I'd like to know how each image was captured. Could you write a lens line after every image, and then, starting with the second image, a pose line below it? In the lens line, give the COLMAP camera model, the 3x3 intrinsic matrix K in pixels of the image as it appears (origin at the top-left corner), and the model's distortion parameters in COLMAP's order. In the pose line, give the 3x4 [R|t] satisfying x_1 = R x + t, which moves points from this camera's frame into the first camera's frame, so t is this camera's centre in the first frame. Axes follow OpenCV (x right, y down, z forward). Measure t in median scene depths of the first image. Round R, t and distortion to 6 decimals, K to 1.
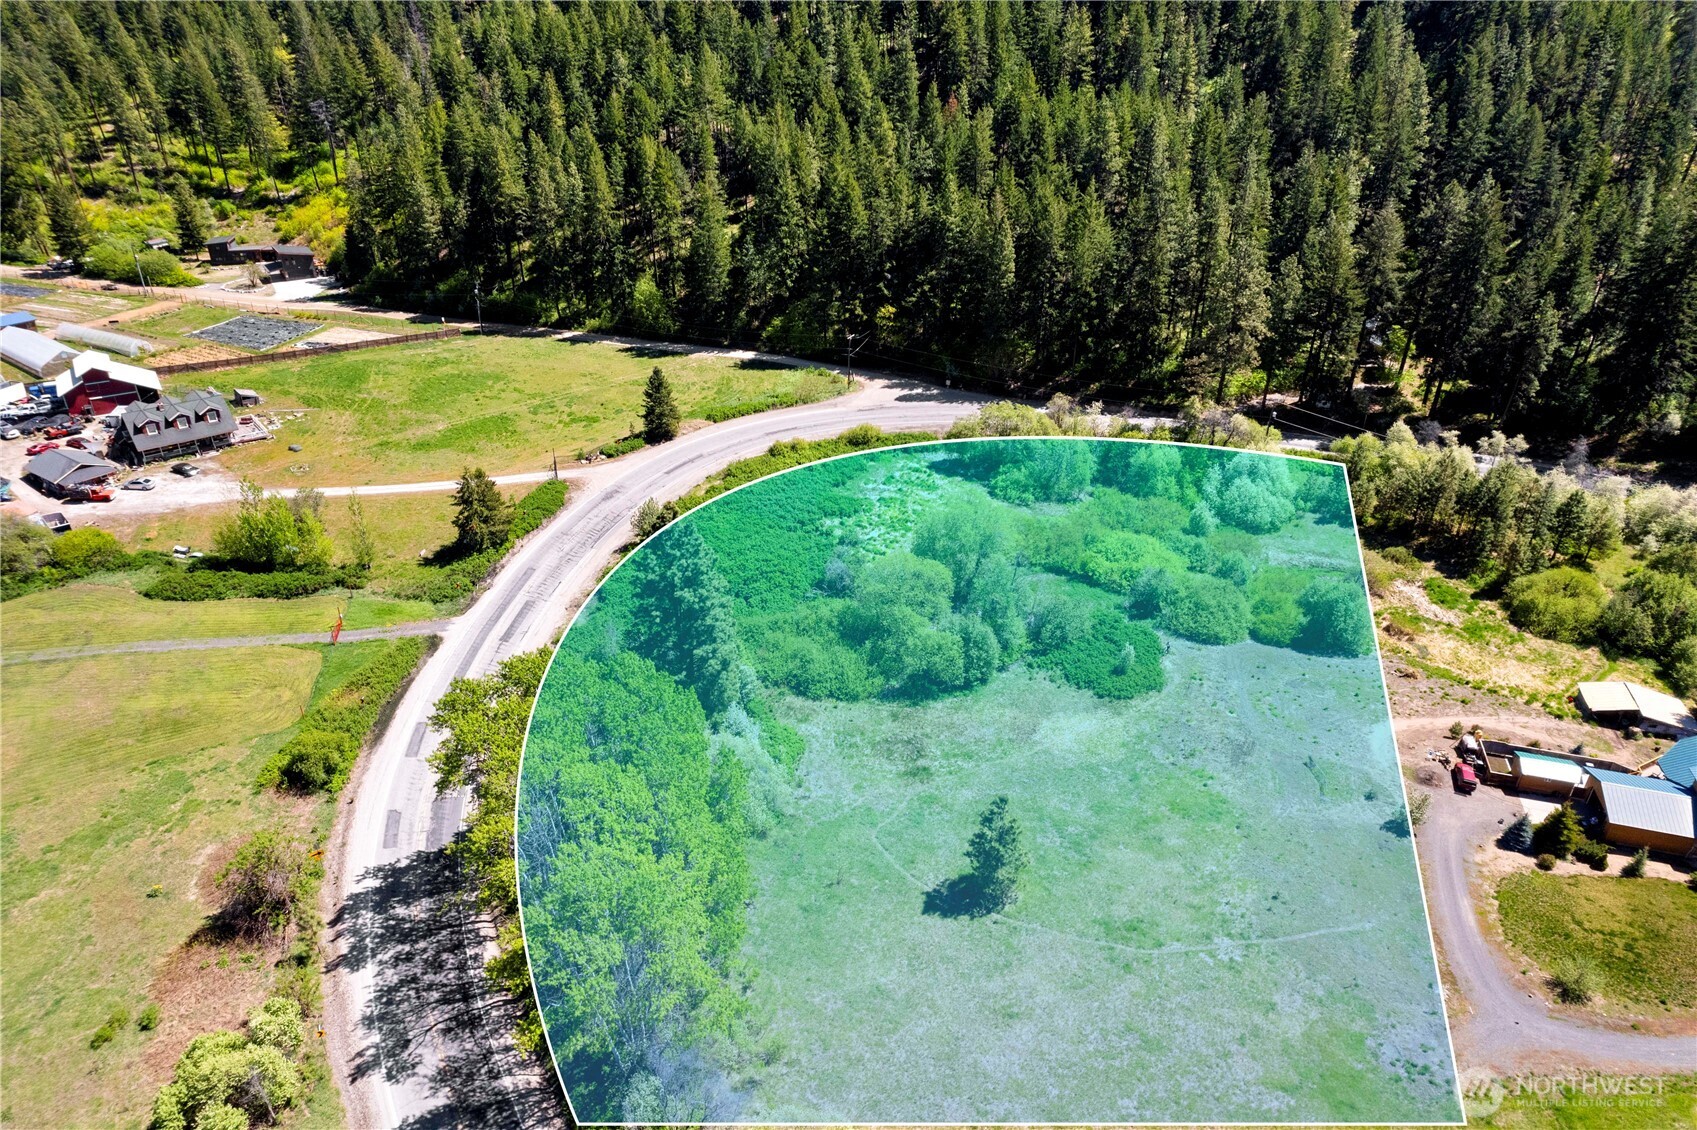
lens RADIAL K [[1090.0, 0, 840.9], [0, 1090.0, 565.7], [0, 0, 1]] dist [-0.084090, 0.077672]
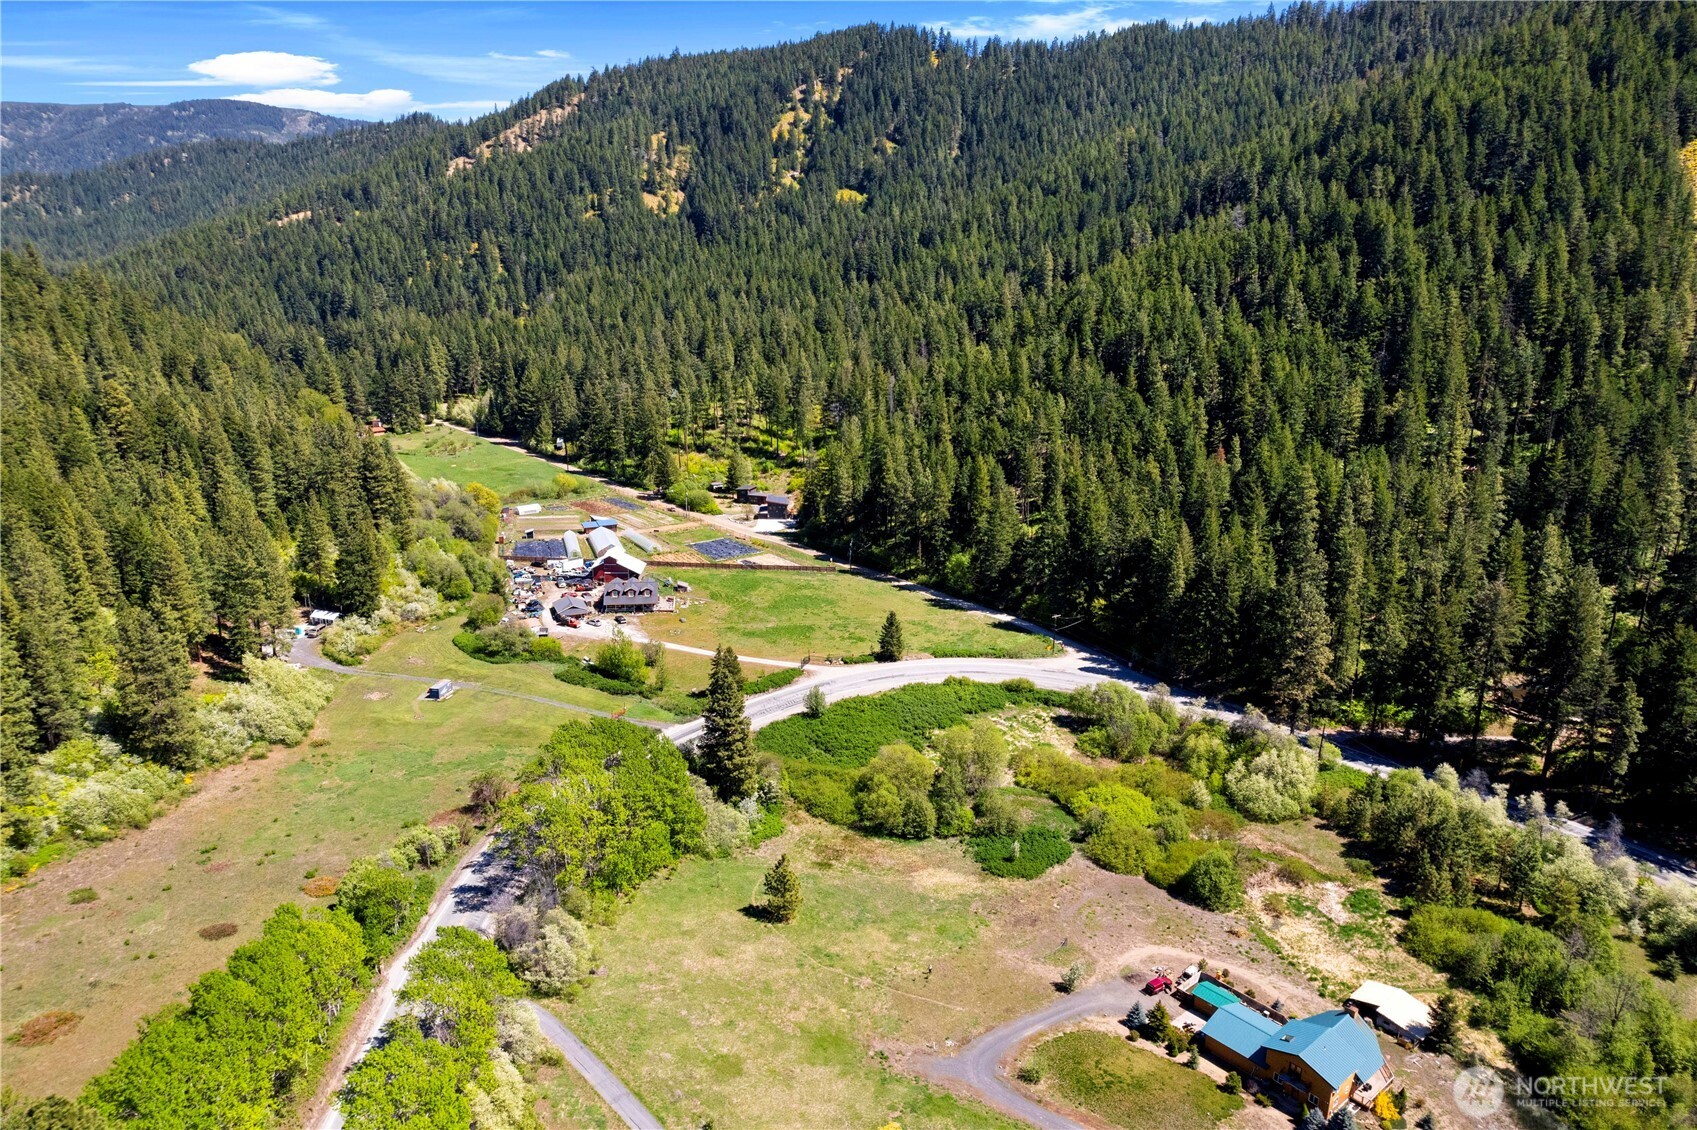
lens RADIAL K [[1090.0, 0, 840.9], [0, 1090.0, 565.7], [0, 0, 1]] dist [-0.084090, 0.077672]
pose [[0.835311, 0.142096, -0.531097, 0.632711], [-0.260306, 0.953100, -0.154406, 0.005037], [0.484248, 0.267225, 0.833123, -0.327332]]
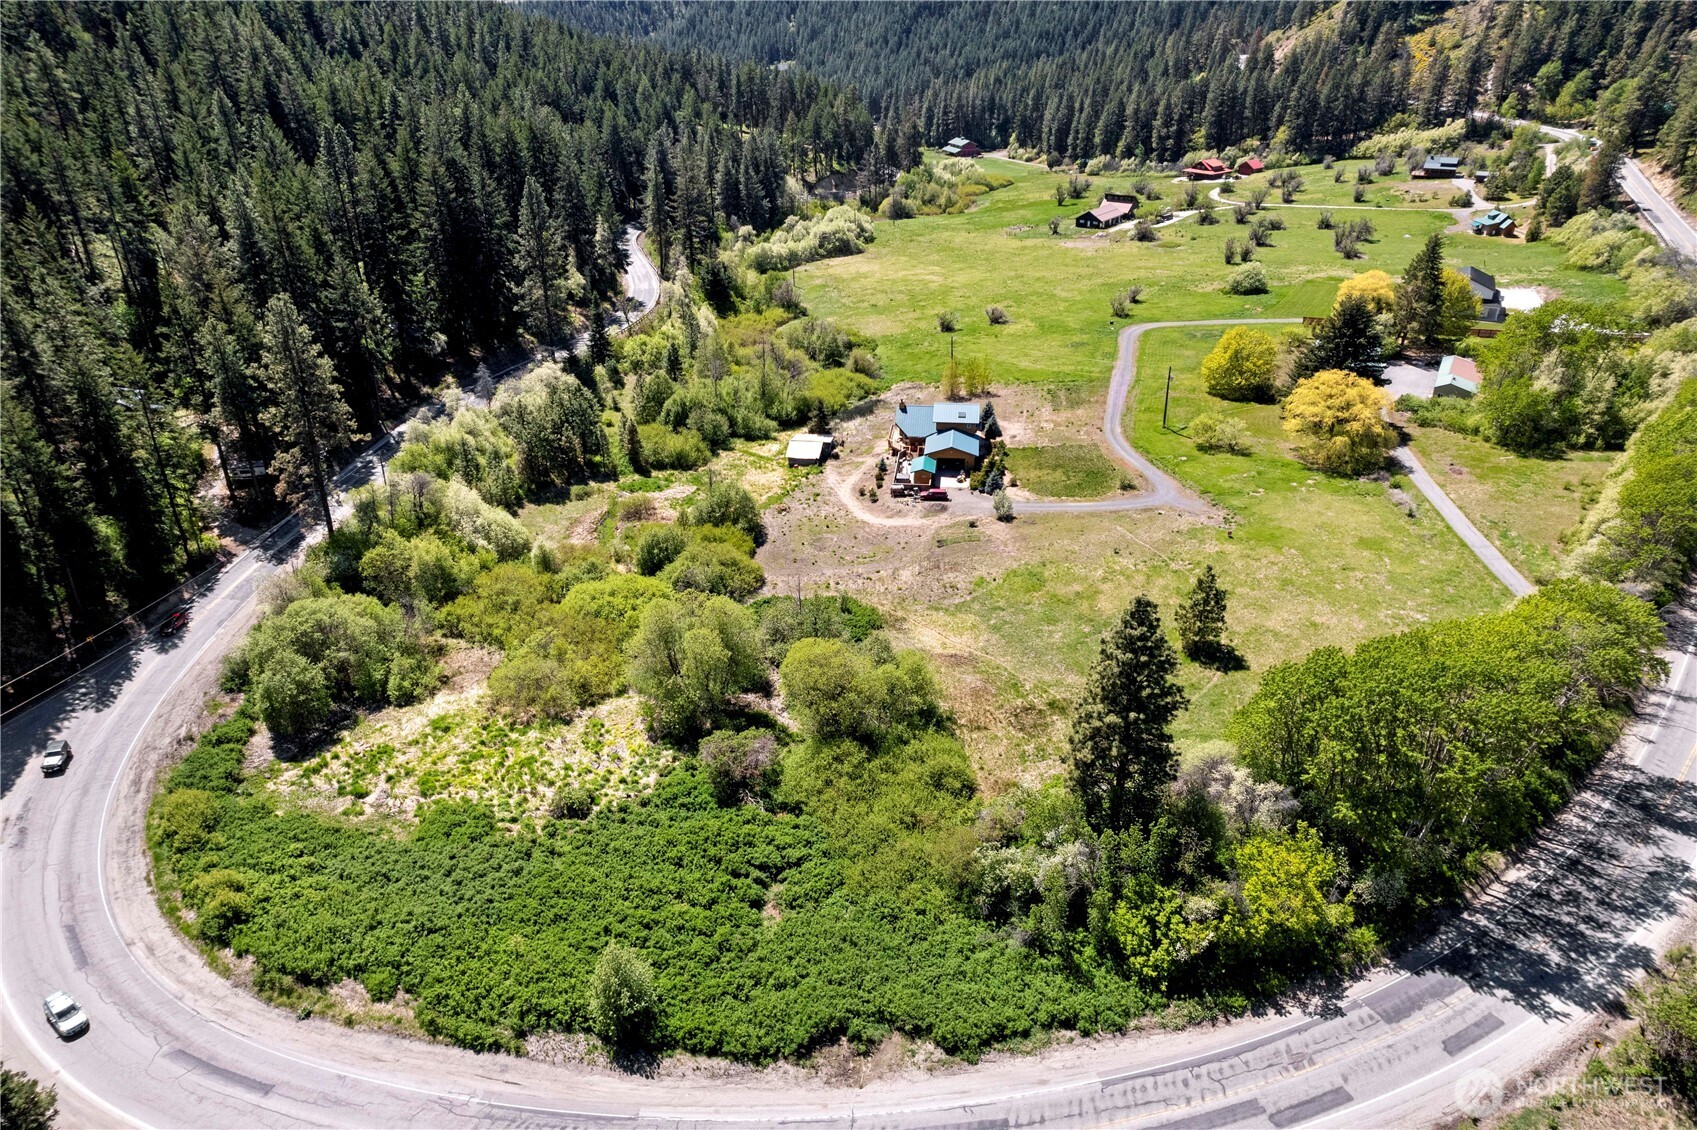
lens RADIAL K [[1090.0, 0, 840.9], [0, 1090.0, 565.7], [0, 0, 1]] dist [-0.084090, 0.077672]
pose [[-0.179079, -0.469032, 0.864835, -0.530970], [0.475744, 0.728154, 0.493416, -0.382730], [-0.861161, 0.499800, 0.092742, 0.720841]]
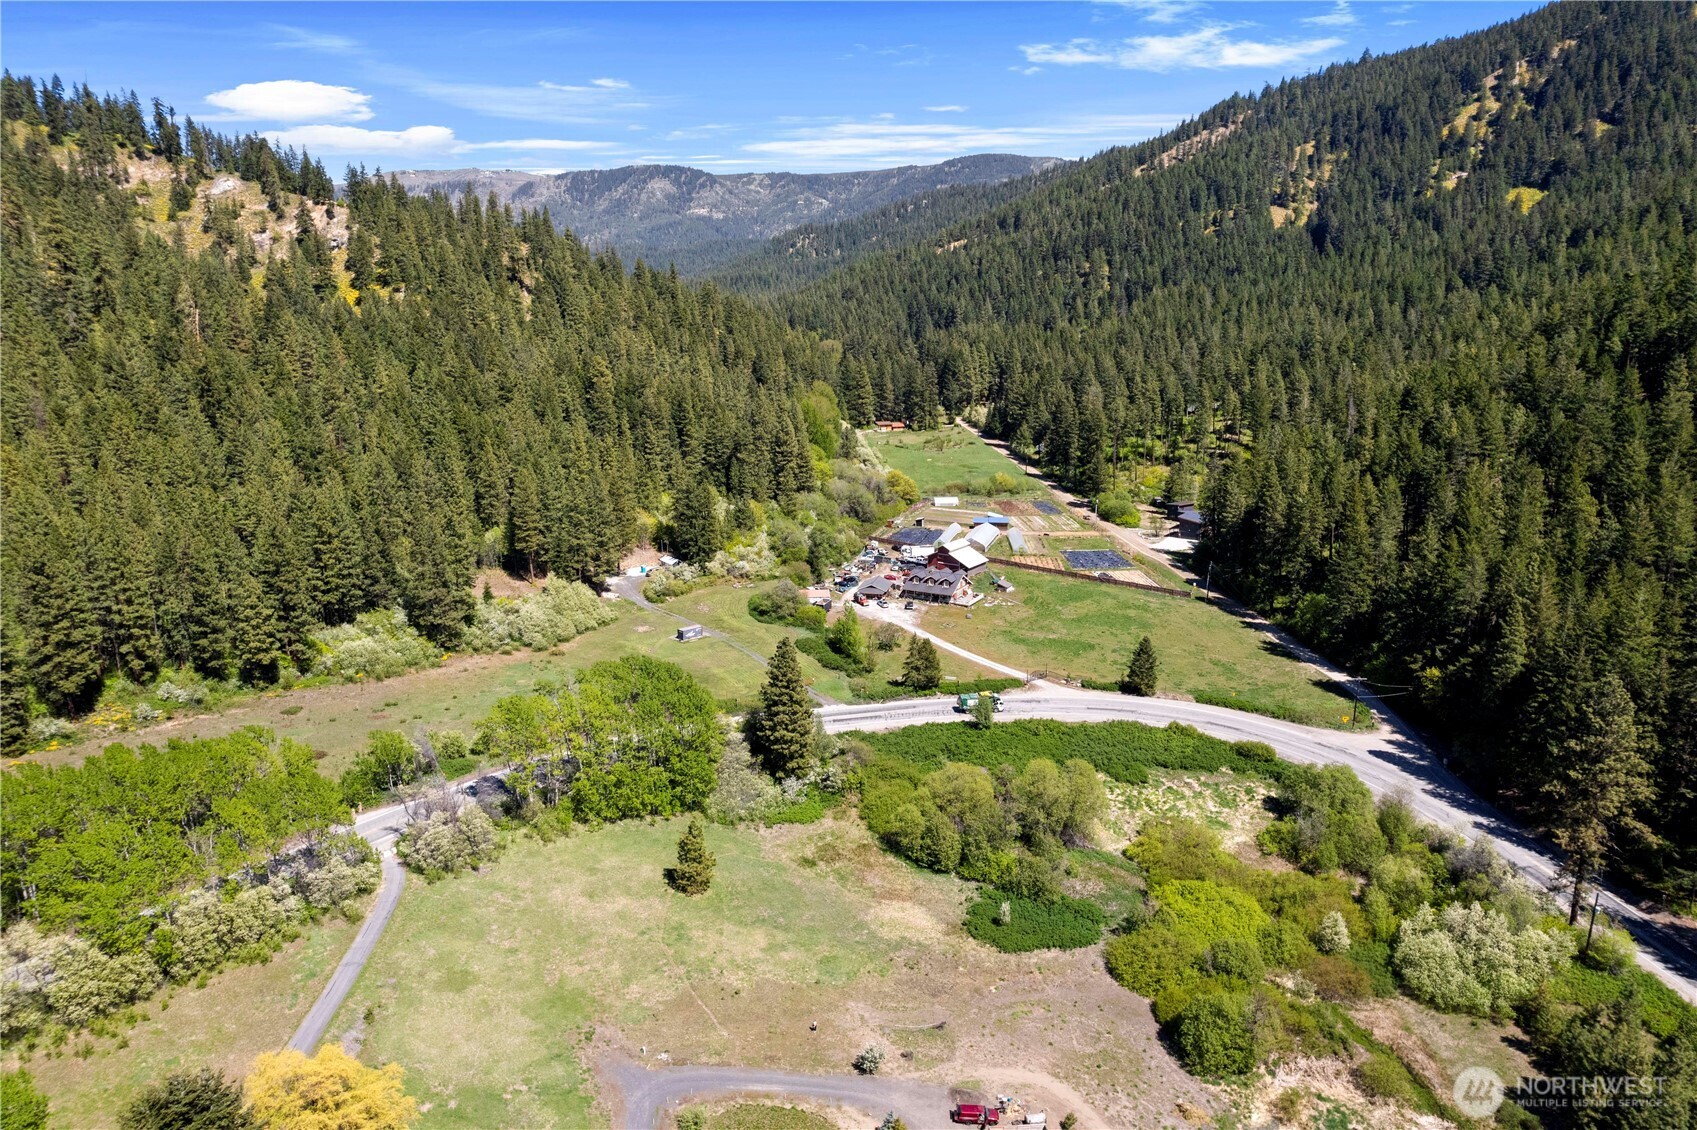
lens RADIAL K [[1090.0, 0, 840.9], [0, 1090.0, 565.7], [0, 0, 1]] dist [-0.084090, 0.077672]
pose [[0.344682, 0.207131, -0.915582, 0.958355], [-0.434509, 0.899780, 0.039980, -0.177195], [0.832104, 0.384048, 0.400138, 0.207385]]
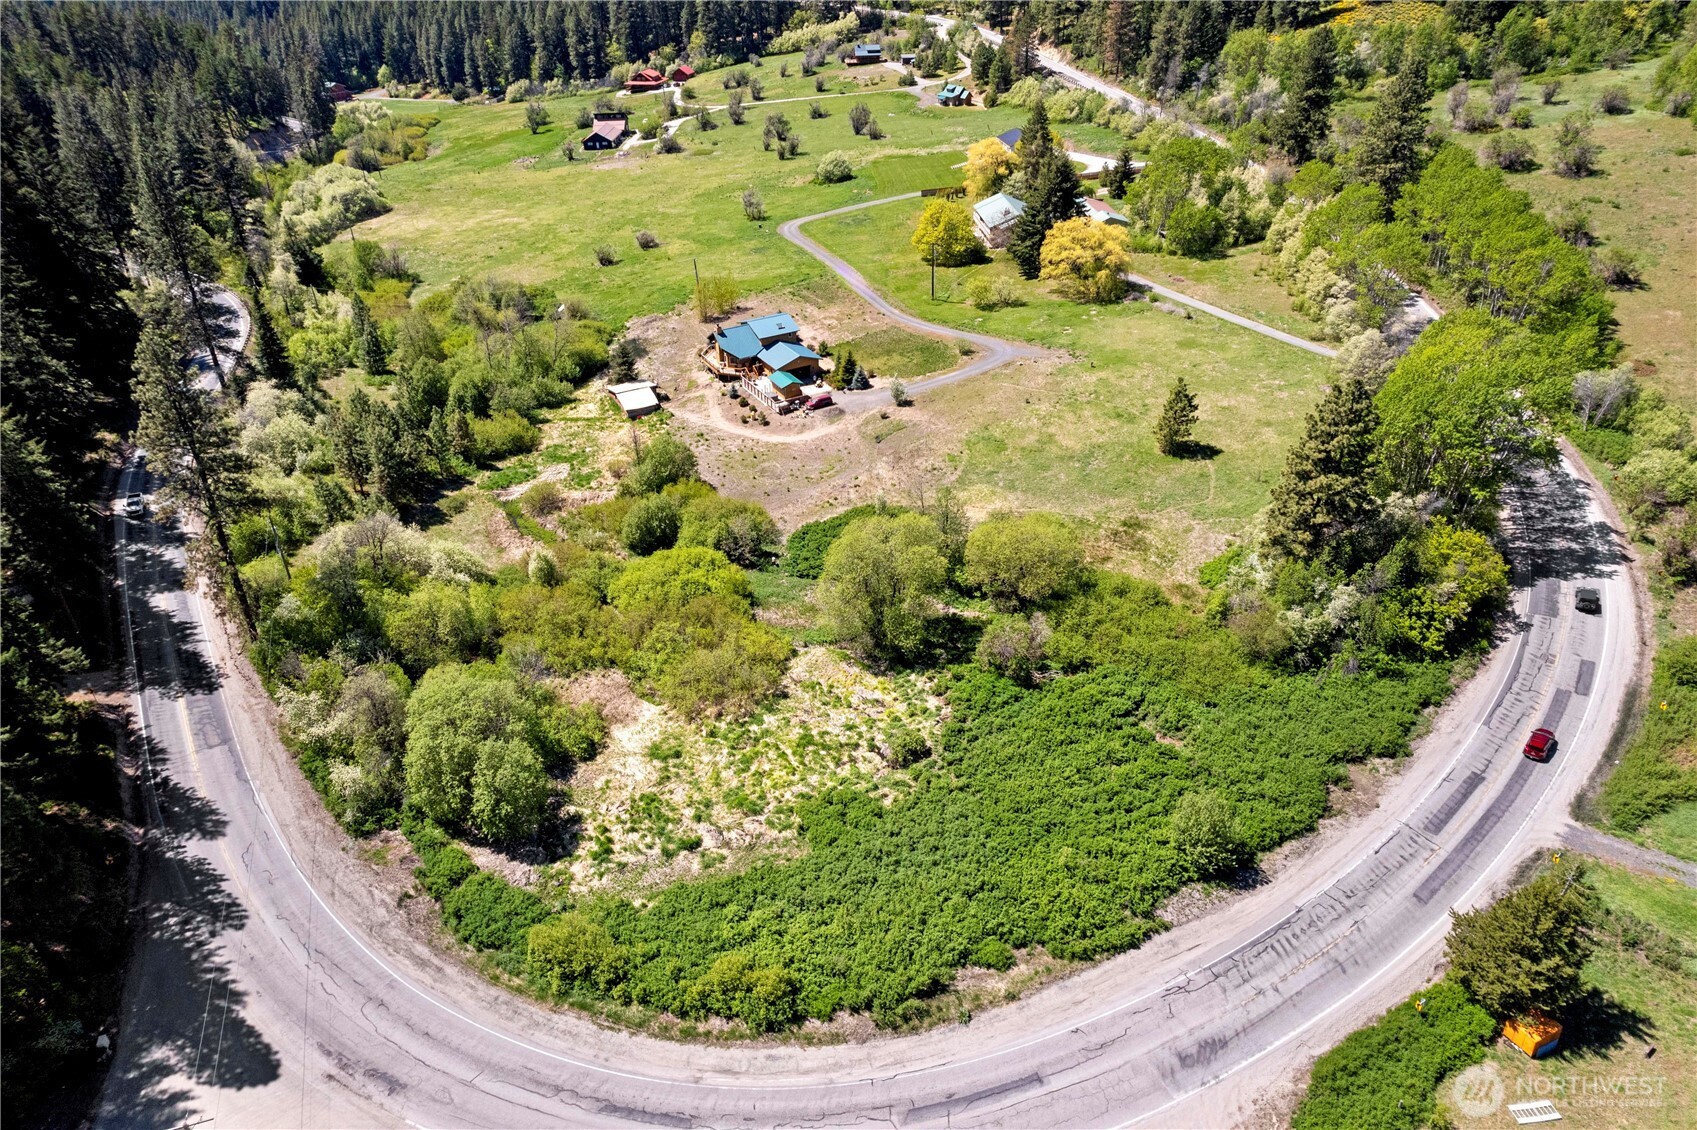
lens RADIAL K [[1090.0, 0, 840.9], [0, 1090.0, 565.7], [0, 0, 1]] dist [-0.084090, 0.077672]
pose [[-0.723449, -0.362432, 0.587592, -0.307444], [0.339348, 0.554517, 0.759838, -0.595652], [-0.601220, 0.749102, -0.278174, 1.122039]]
